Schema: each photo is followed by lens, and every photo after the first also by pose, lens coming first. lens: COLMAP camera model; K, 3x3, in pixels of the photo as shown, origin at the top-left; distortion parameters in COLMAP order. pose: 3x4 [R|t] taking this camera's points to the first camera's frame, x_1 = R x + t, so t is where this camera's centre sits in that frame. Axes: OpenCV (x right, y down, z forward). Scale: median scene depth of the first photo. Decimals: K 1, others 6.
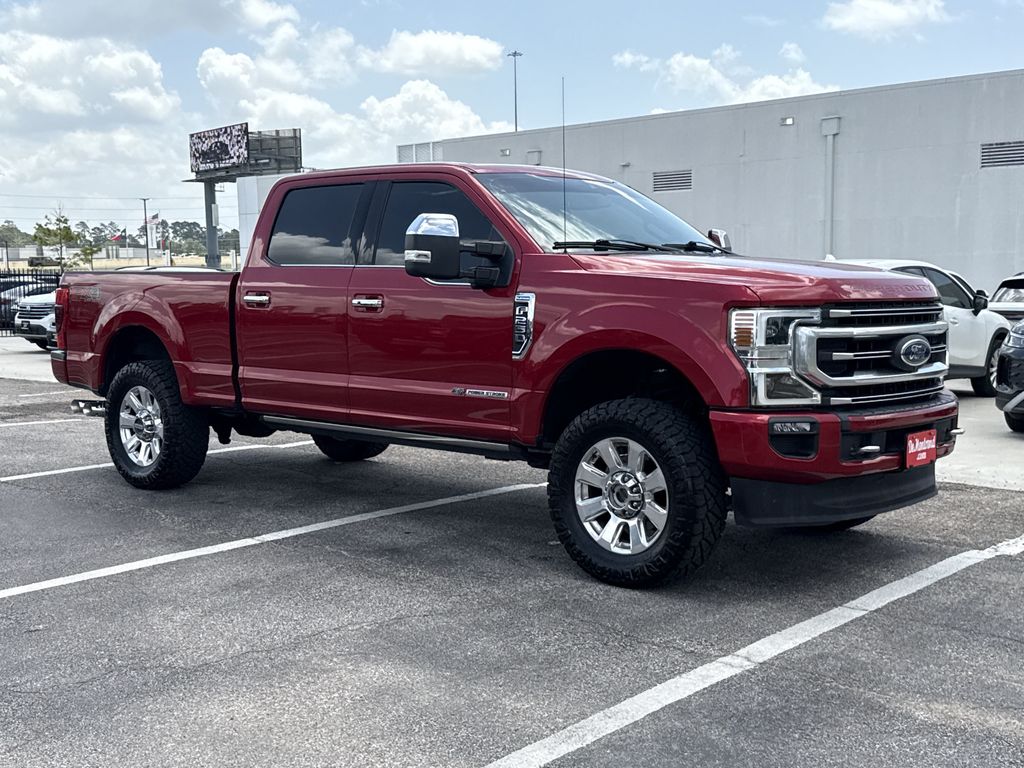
lens RADIAL K [[1262.7, 0, 512.0], [0, 1262.7, 384.0], [0, 0, 1]] dist [0.104056, -0.017955]
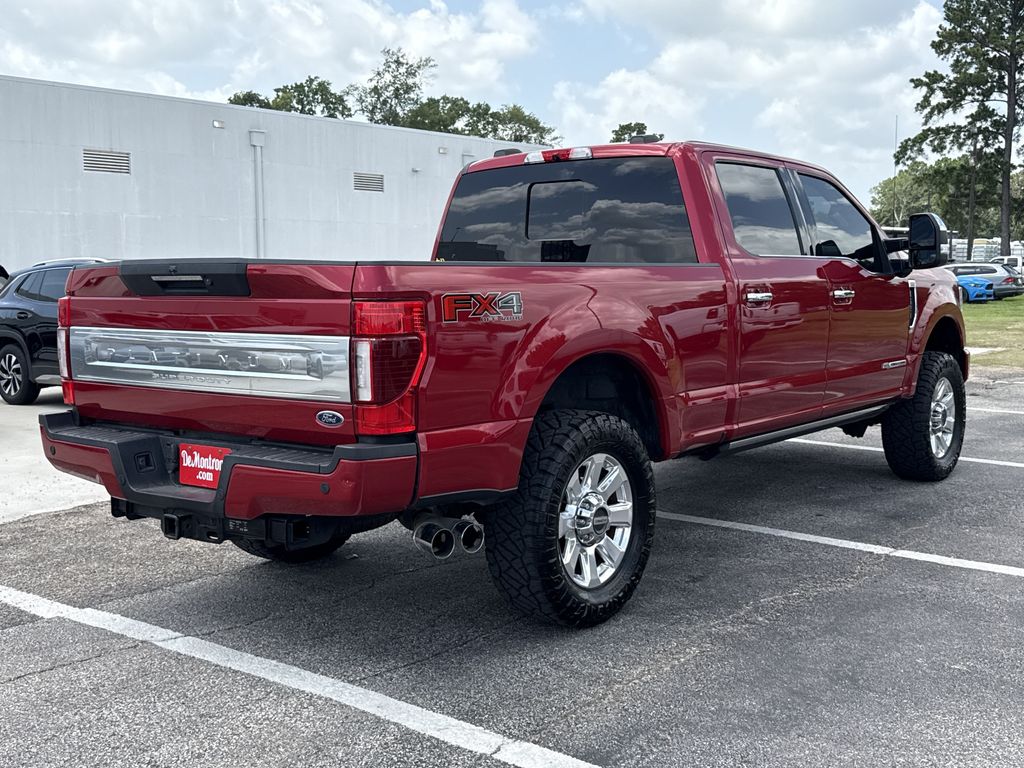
lens RADIAL K [[1151.2, 0, 552.7], [0, 1151.2, 383.6], [0, 0, 1]] dist [0.163529, -0.330673]
pose [[-0.064100, -0.098331, 0.993087, -1.040809], [0.091530, 0.990360, 0.103969, -0.112790], [-0.993737, 0.097562, -0.054482, 1.307627]]
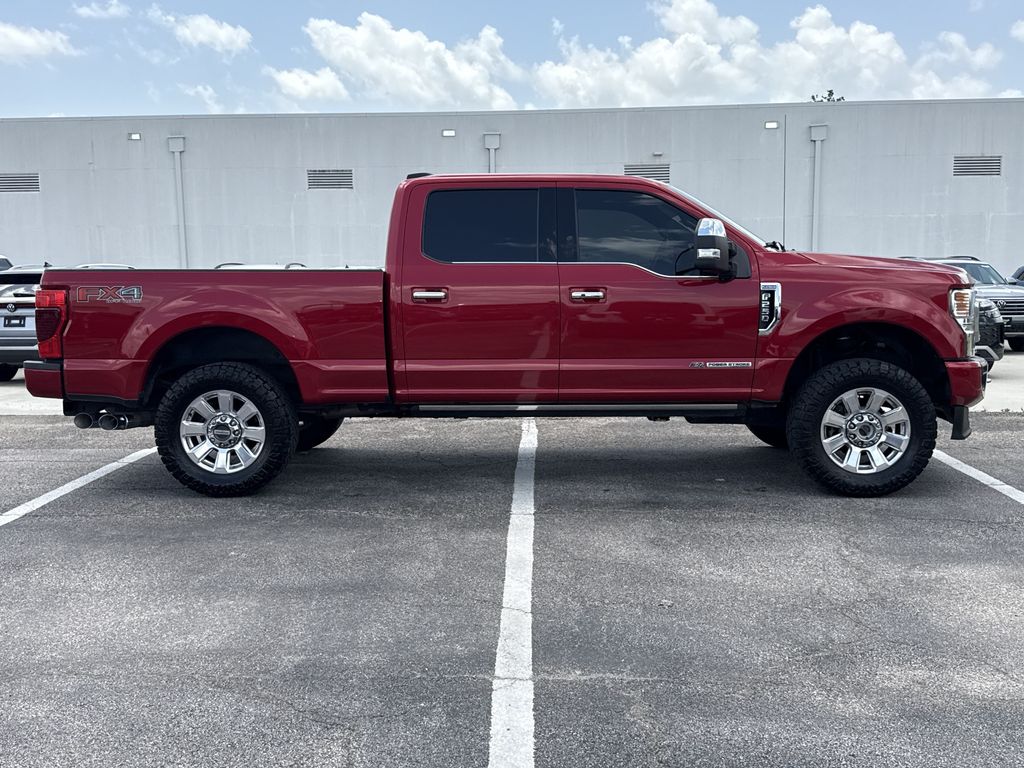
lens RADIAL K [[1048.3, 0, 512.0], [0, 1048.3, 384.0], [0, 0, 1]] dist [0.079474, -0.009031]
pose [[0.769474, -0.075420, 0.634209, -0.787650], [0.062852, 0.997125, 0.042320, -0.028676], [-0.635578, 0.007297, 0.772002, 0.312606]]
